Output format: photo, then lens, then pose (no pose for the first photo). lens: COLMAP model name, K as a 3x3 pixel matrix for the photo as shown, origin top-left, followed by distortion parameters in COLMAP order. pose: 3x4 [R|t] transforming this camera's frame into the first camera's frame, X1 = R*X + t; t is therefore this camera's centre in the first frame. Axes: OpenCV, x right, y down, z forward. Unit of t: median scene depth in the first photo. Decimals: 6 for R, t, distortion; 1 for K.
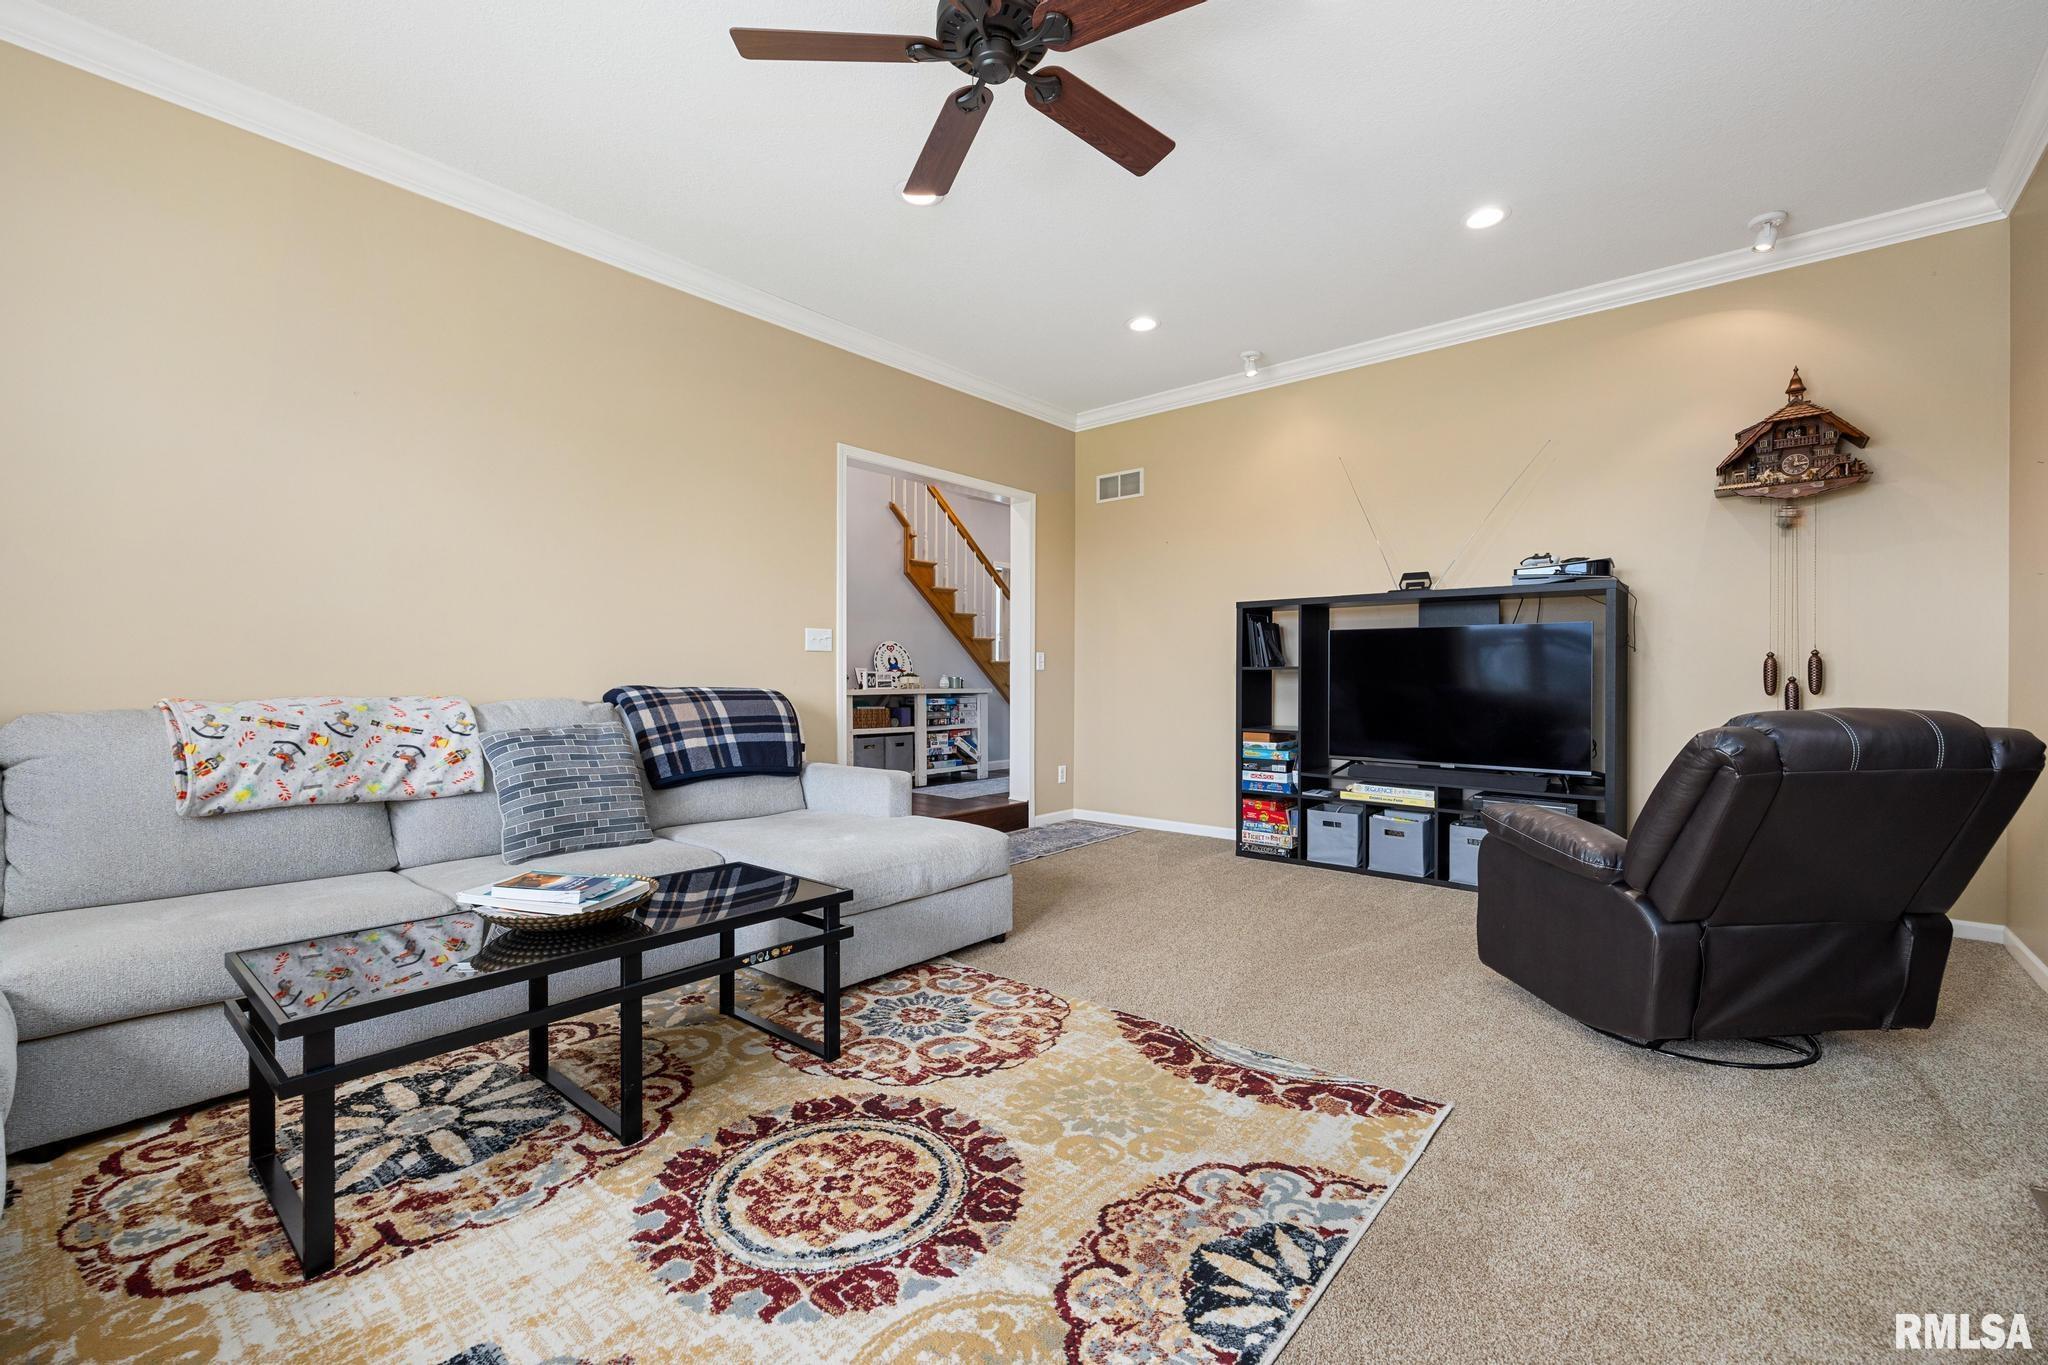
lens RADIAL K [[861.7, 0, 1043.6], [0, 861.7, 678.8], [0, 0, 1]] dist [0.006062, -0.000213]
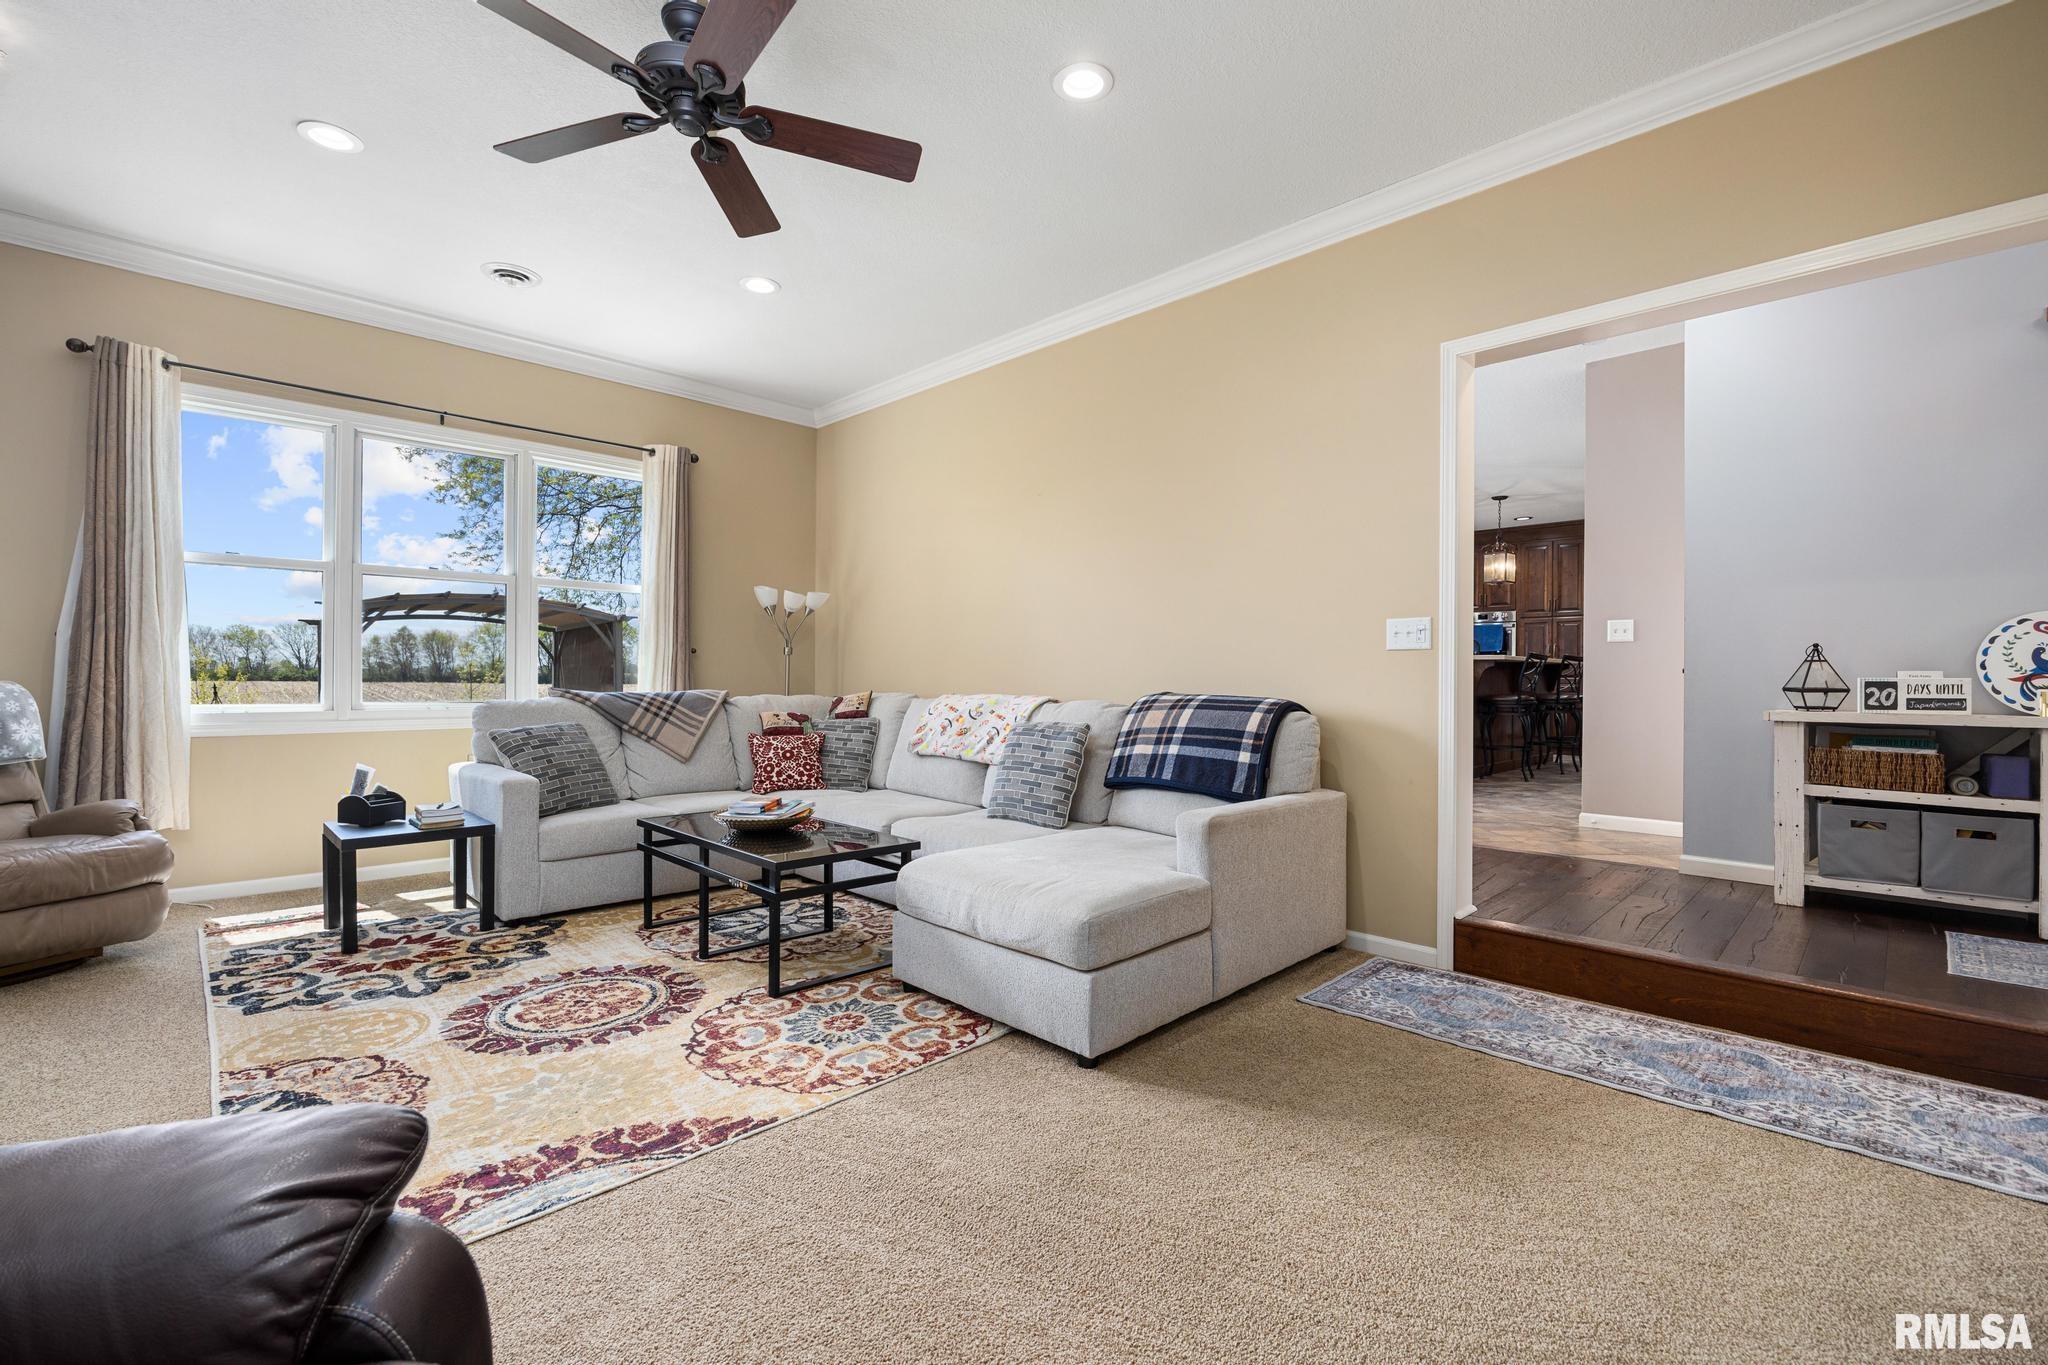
lens RADIAL K [[895.3, 0, 1052.7], [0, 895.3, 680.6], [0, 0, 1]] dist [-0.010603, 0.000386]
pose [[-0.100241, 0.002039, -0.994961, 0.956366], [-0.006785, 0.999973, 0.002733, -0.011849], [0.994940, 0.007025, -0.100224, 1.490828]]
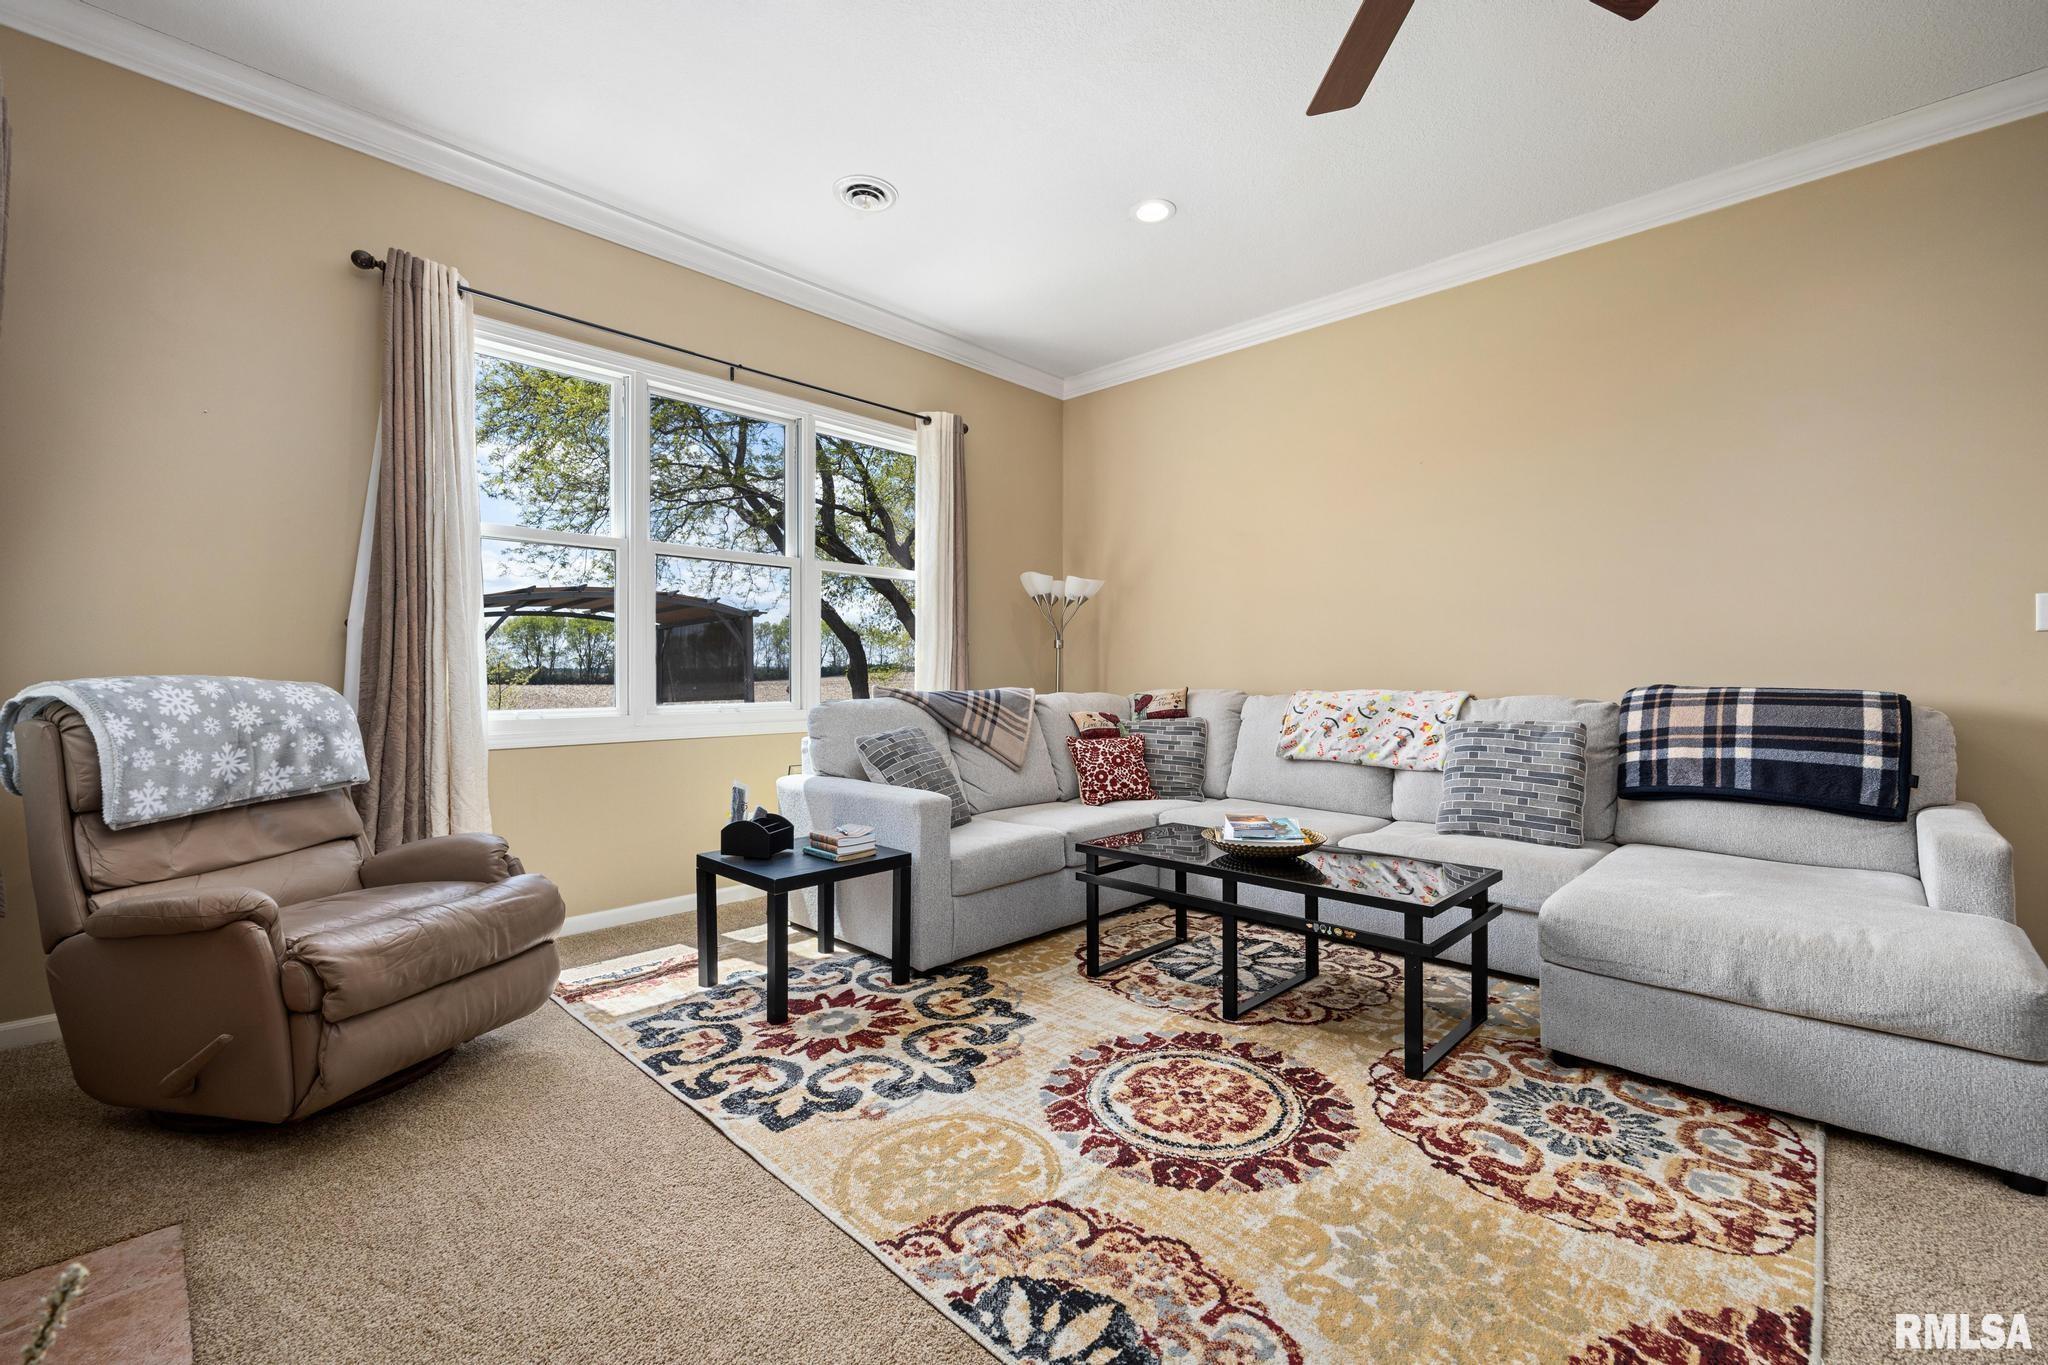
lens RADIAL K [[861.7, 0, 1043.6], [0, 861.7, 678.8], [0, 0, 1]] dist [0.006062, -0.000213]
pose [[-0.071368, 0.003055, -0.997445, 0.720890], [0.001307, 0.999995, 0.002969, -0.002273], [0.997449, -0.001092, -0.071372, 0.649891]]
